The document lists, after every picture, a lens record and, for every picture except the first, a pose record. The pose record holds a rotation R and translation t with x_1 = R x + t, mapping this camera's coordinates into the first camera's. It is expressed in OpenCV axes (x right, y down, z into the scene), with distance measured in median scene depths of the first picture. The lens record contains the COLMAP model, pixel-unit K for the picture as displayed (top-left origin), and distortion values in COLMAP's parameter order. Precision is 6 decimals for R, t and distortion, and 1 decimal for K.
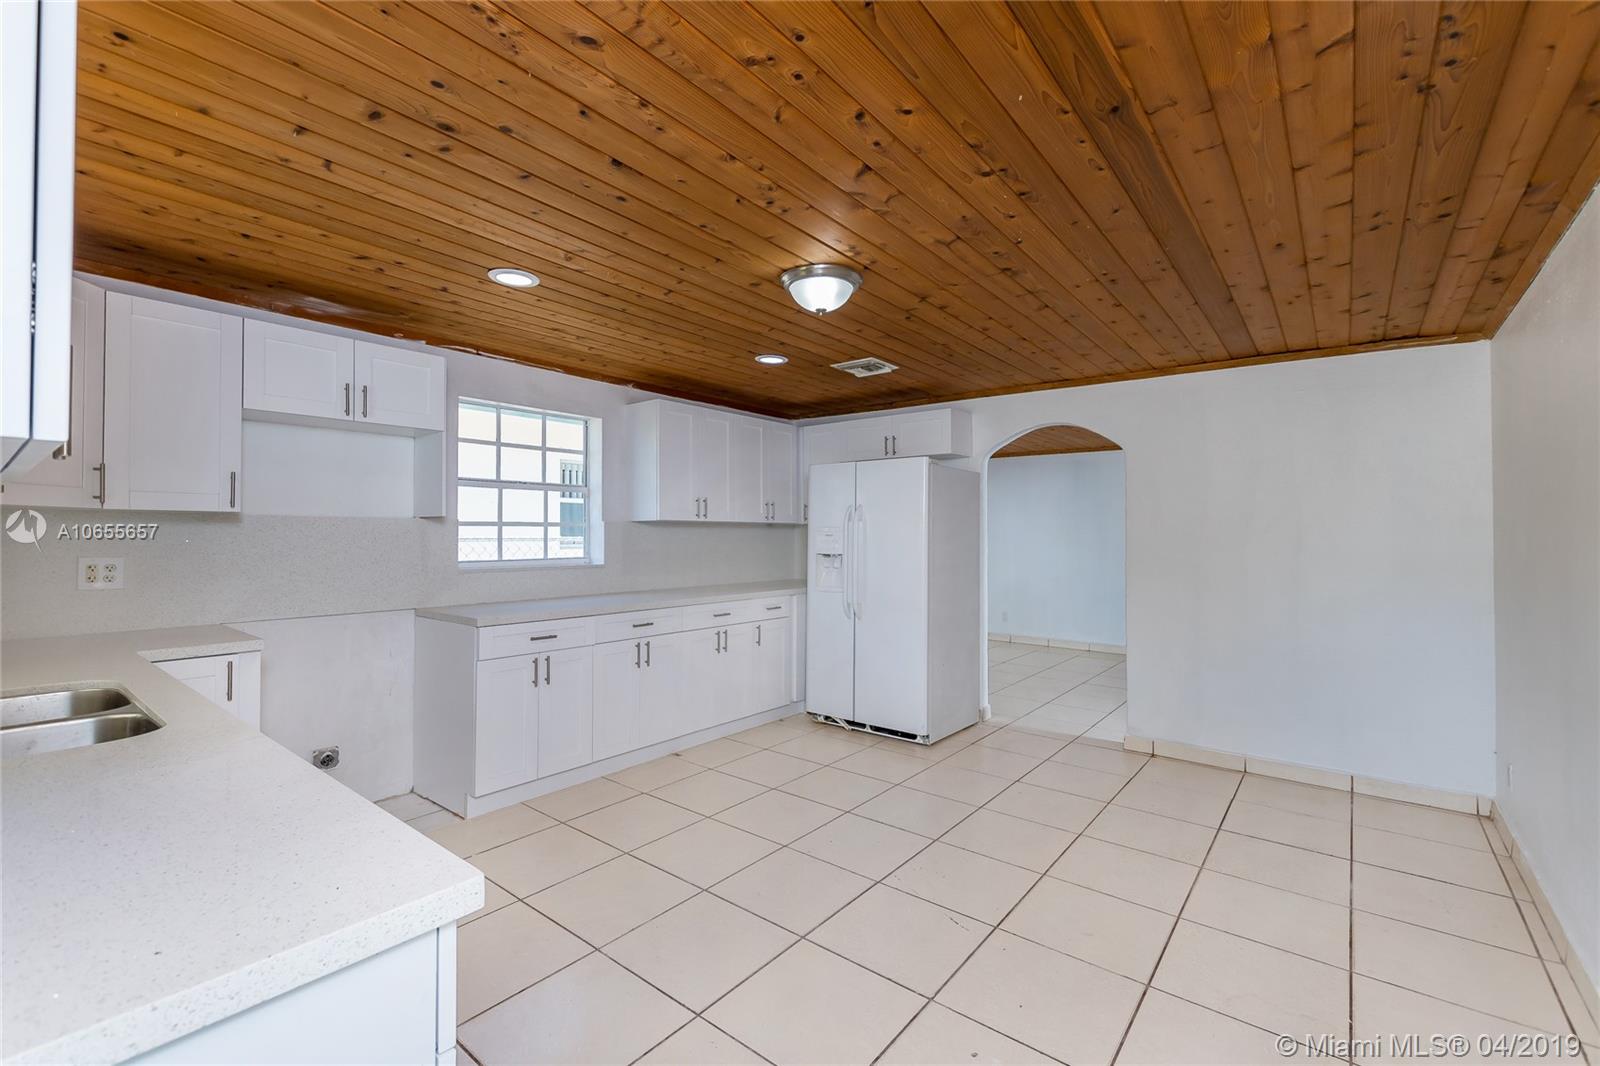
lens RADIAL K [[688.7, 0, 796.5], [0, 688.7, 527.7], [0, 0, 1]] dist [0.008273, -0.002456]
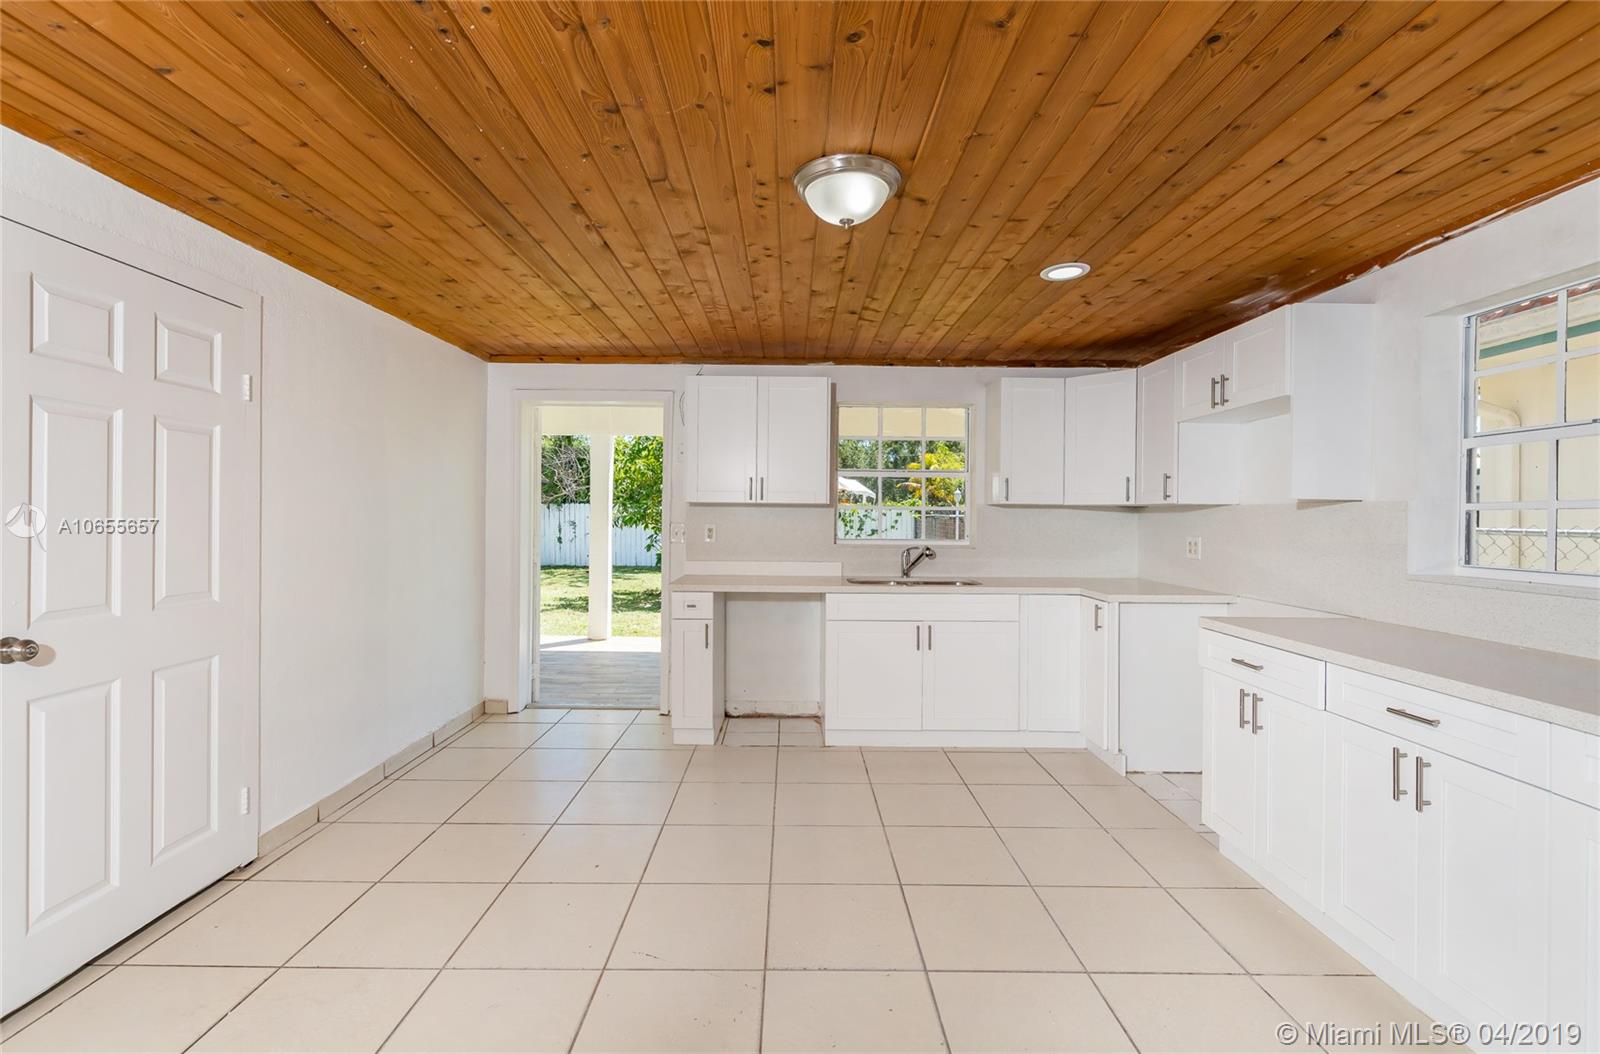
lens RADIAL K [[688.7, 0, 788.0], [0, 688.7, 523.1], [0, 0, 1]] dist [0.008273, -0.002456]
pose [[-0.782079, -0.005459, -0.623156, 0.380172], [-0.006584, 0.999978, -0.000498, 0.012978], [0.623145, 0.003713, -0.782097, 1.051235]]
